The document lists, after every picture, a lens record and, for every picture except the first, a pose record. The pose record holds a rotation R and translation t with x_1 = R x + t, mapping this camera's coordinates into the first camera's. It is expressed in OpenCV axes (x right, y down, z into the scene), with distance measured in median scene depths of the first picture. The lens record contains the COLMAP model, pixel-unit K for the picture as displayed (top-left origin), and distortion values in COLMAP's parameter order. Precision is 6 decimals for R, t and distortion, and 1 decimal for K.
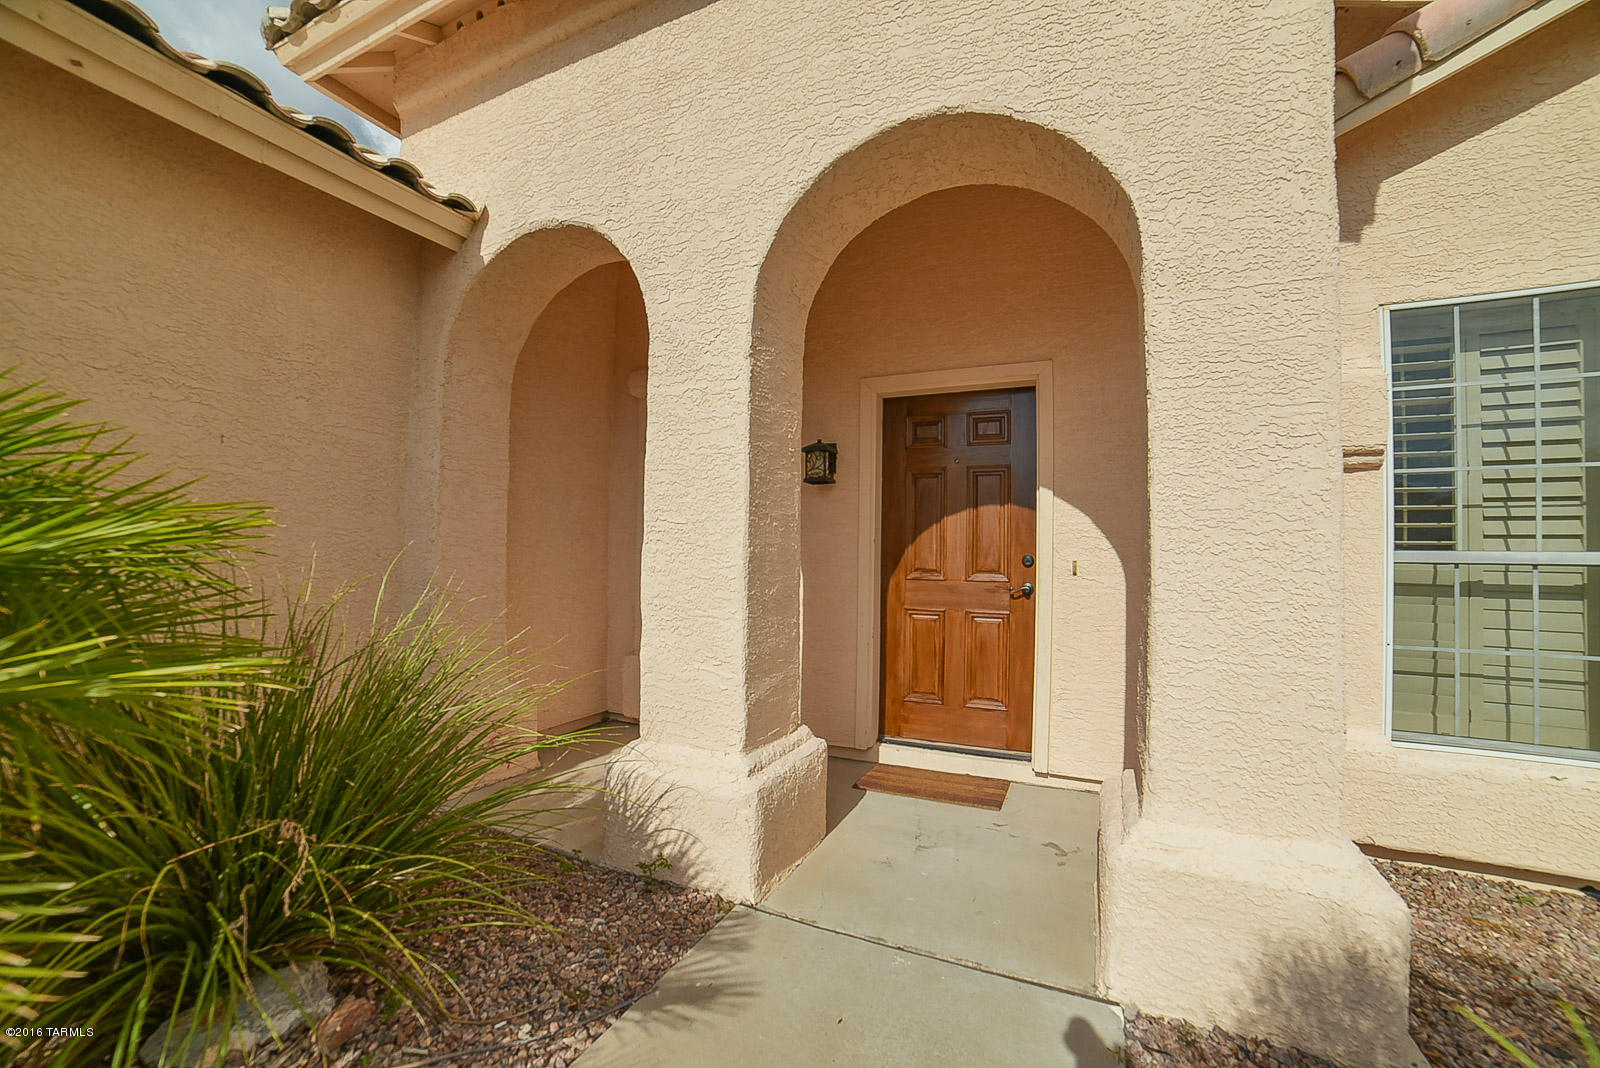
lens RADIAL K [[649.0, 0, 800.2], [0, 649.0, 536.0], [0, 0, 1]] dist [-0.098614, 0.031851]
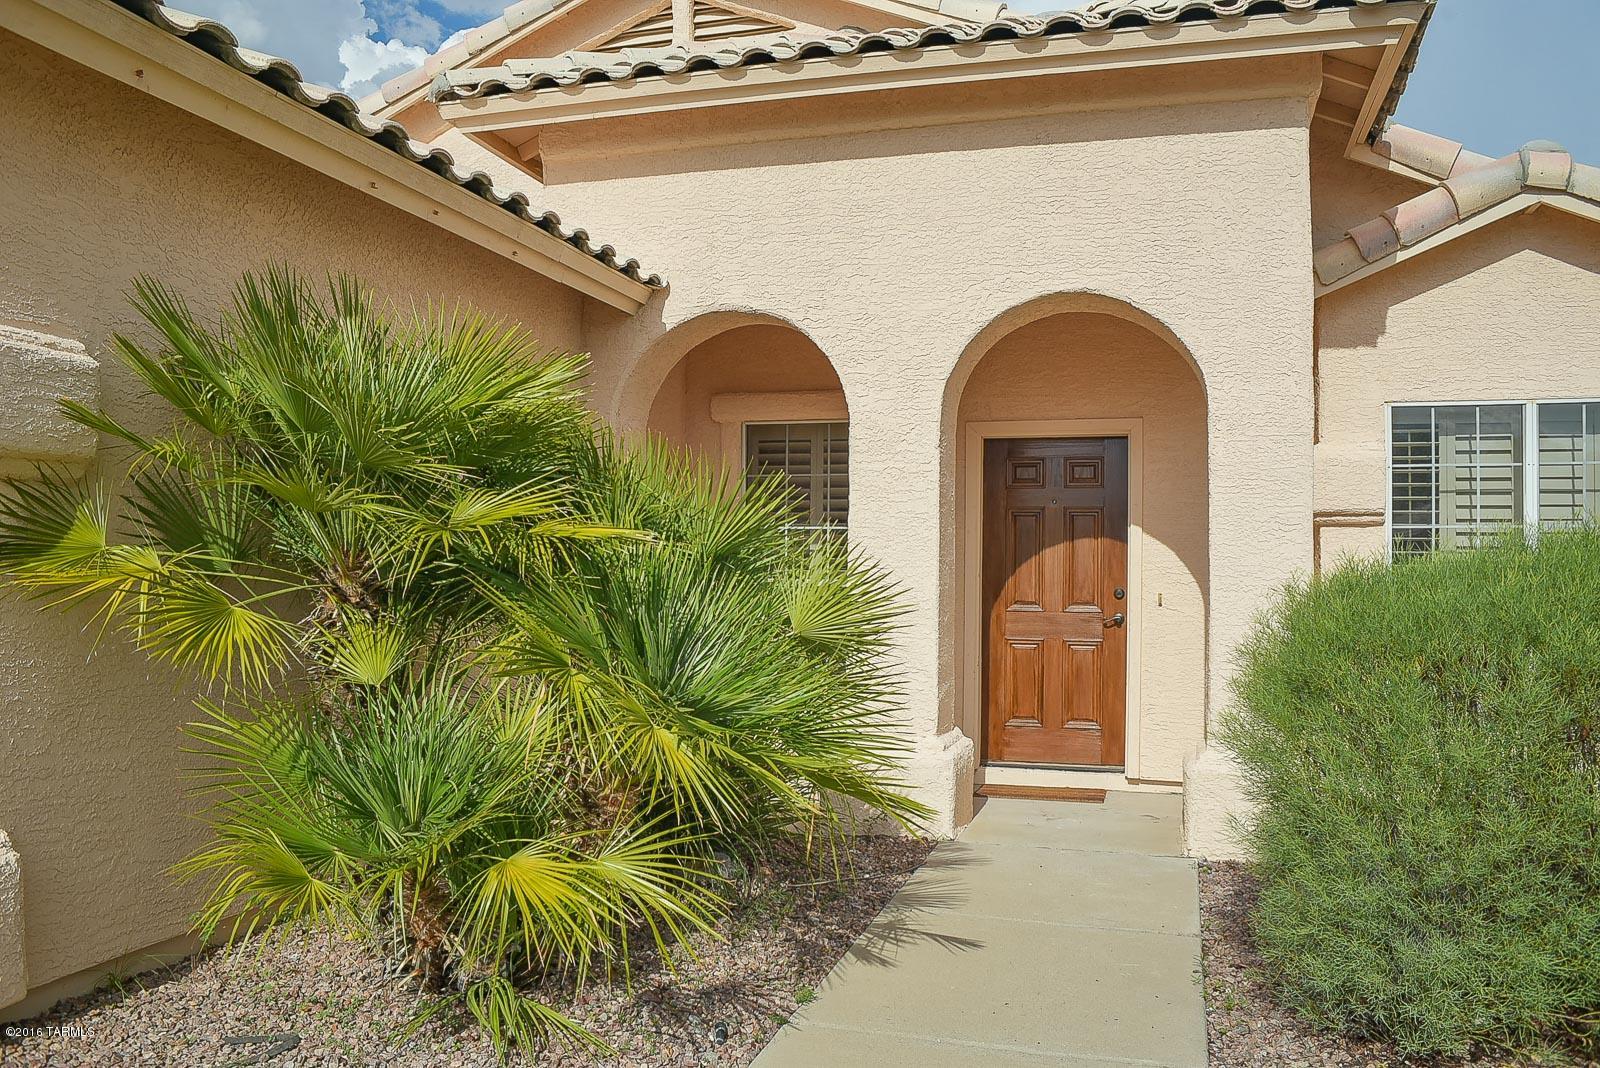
lens RADIAL K [[1279.2, 0, 800.0], [0, 1279.2, 534.0], [0, 0, 1]] dist [-0.119299, 0.101175]
pose [[0.989288, 0.001546, 0.145968, -0.589350], [-0.001280, 0.999997, -0.001919, -0.068161], [-0.145971, 0.001711, 0.989287, -1.260001]]
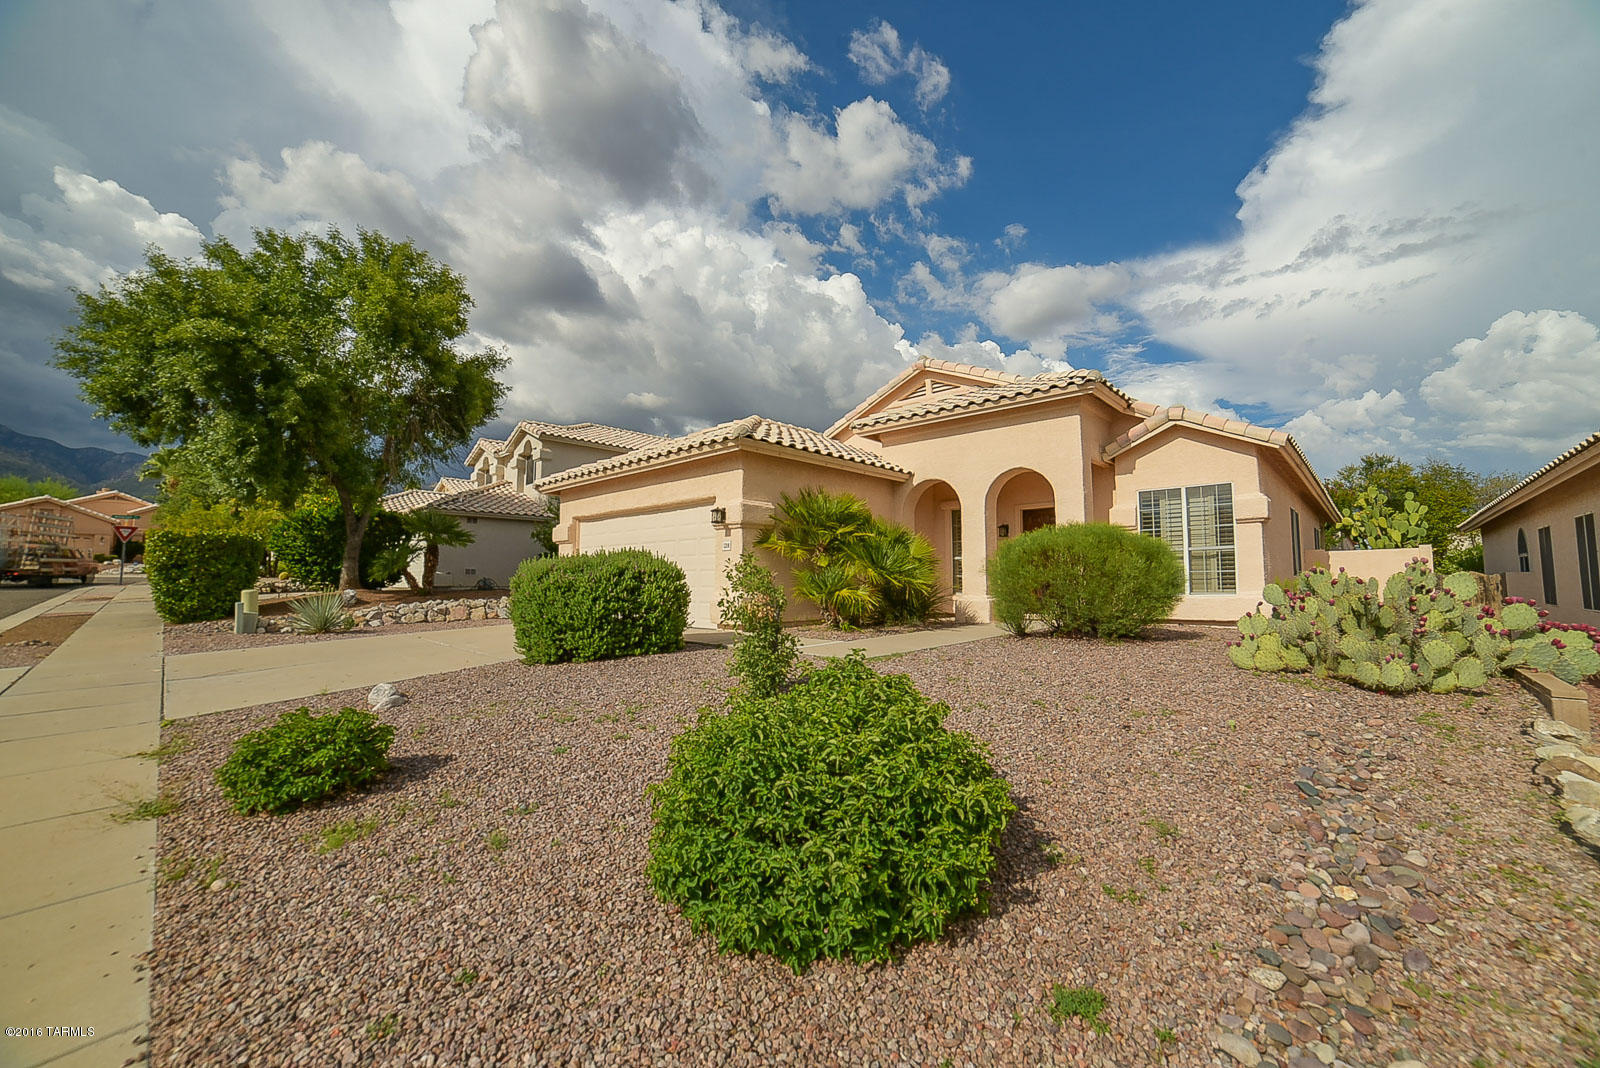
lens RADIAL K [[651.3, 0, 797.4], [0, 651.3, 535.8], [0, 0, 1]] dist [-0.103593, 0.035765]
pose [[0.948341, -0.036674, -0.315125, 0.092204], [0.019189, 0.998108, -0.058413, 0.115174], [0.316671, 0.049349, 0.947251, -3.144541]]
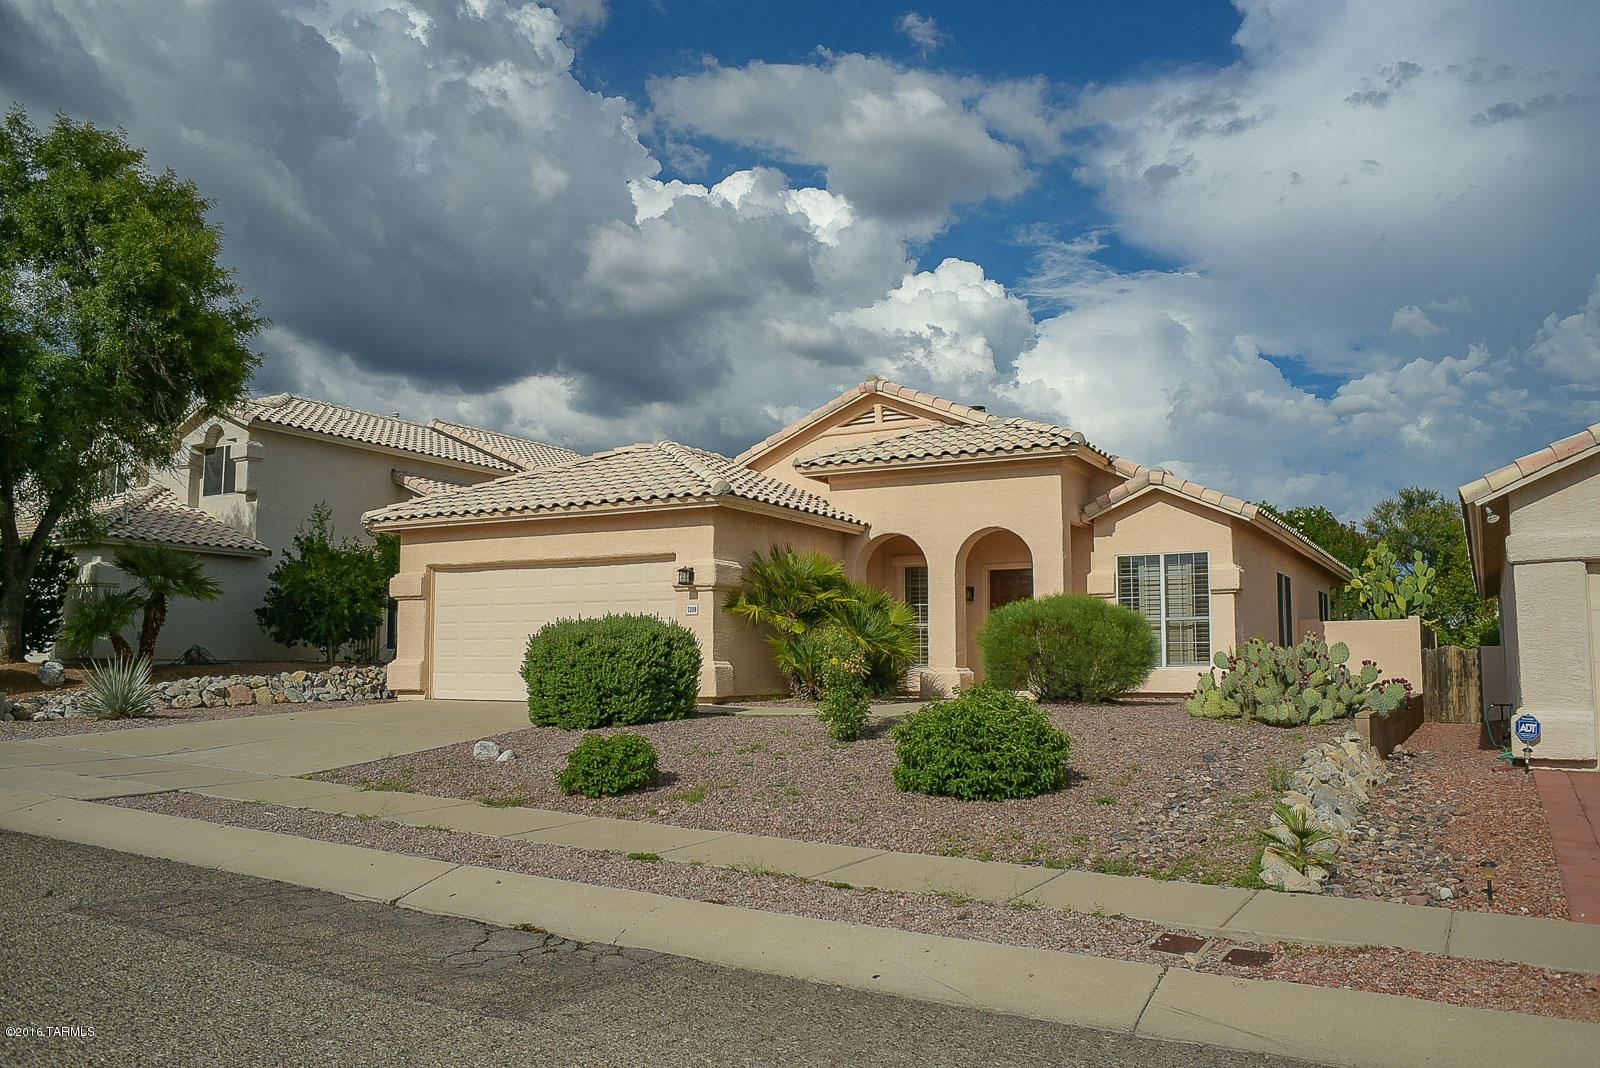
lens RADIAL K [[1279.2, 0, 800.0], [0, 1279.2, 534.0], [0, 0, 1]] dist [-0.119299, 0.101175]
pose [[0.997757, -0.018686, -0.064275, -0.431690], [0.013184, 0.996295, -0.084990, 0.122080], [0.065625, 0.083952, 0.994307, -5.912690]]
